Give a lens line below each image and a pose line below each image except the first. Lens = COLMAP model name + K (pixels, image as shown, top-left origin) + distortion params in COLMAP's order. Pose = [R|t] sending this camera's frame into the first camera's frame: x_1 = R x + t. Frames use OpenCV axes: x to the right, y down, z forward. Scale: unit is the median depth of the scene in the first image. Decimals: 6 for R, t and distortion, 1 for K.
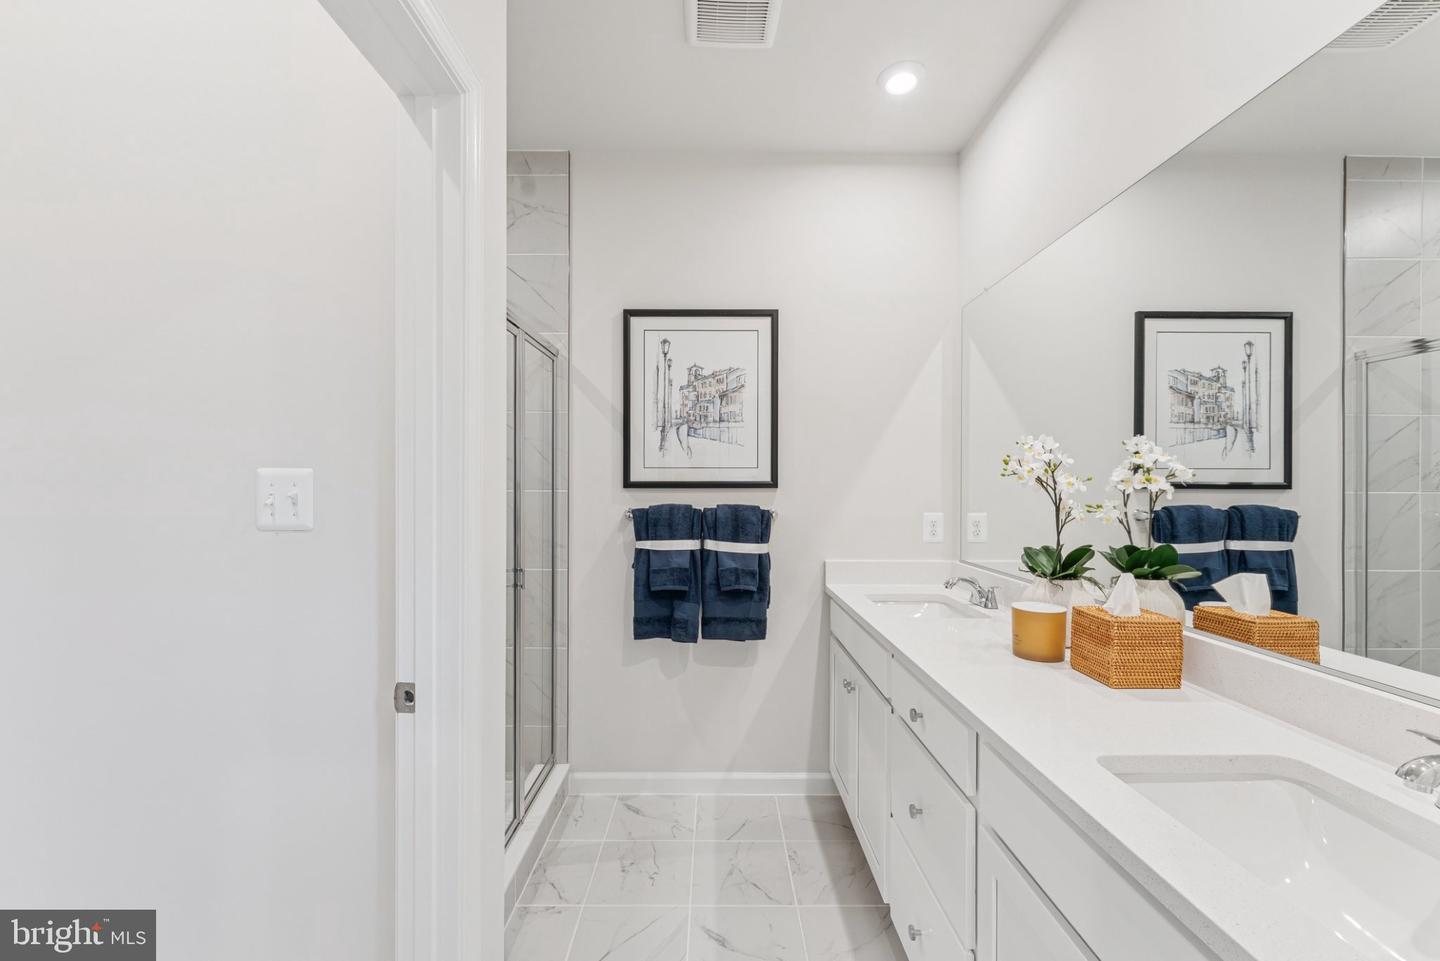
lens RADIAL K [[581.7, 0, 715.7], [0, 581.7, 473.0], [0, 0, 1]] dist [-0.000120, 0.000220]
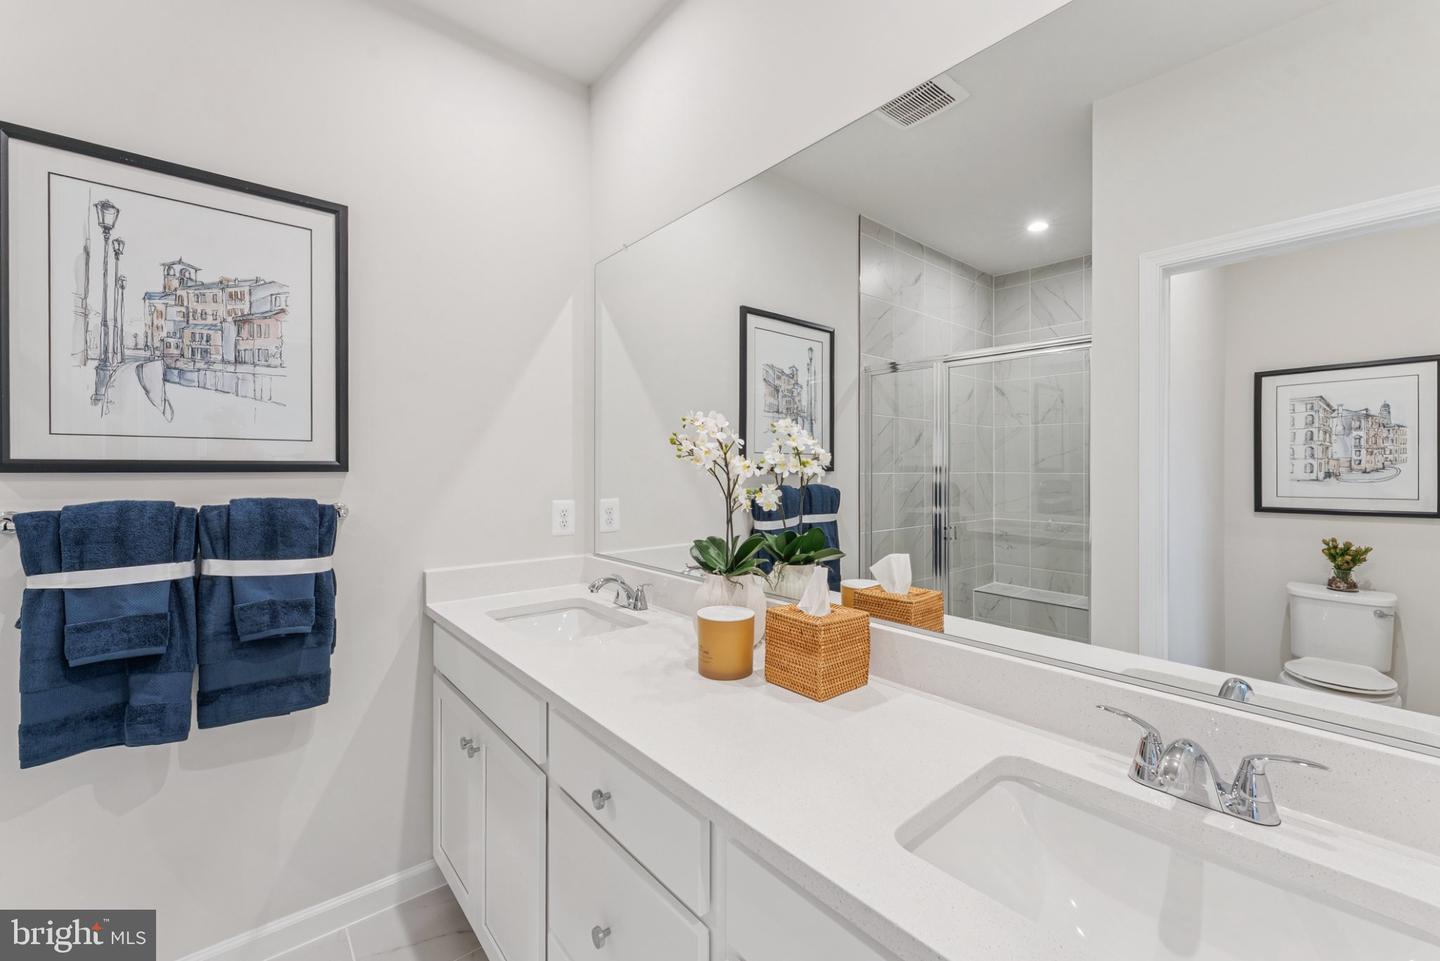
lens RADIAL K [[581.7, 0, 715.7], [0, 581.7, 473.0], [0, 0, 1]] dist [-0.000120, 0.000220]
pose [[0.767622, -0.004676, 0.640886, 0.001815], [-0.016095, 0.999517, 0.026571, 0.002889], [-0.640701, -0.030711, 0.767176, 0.220852]]
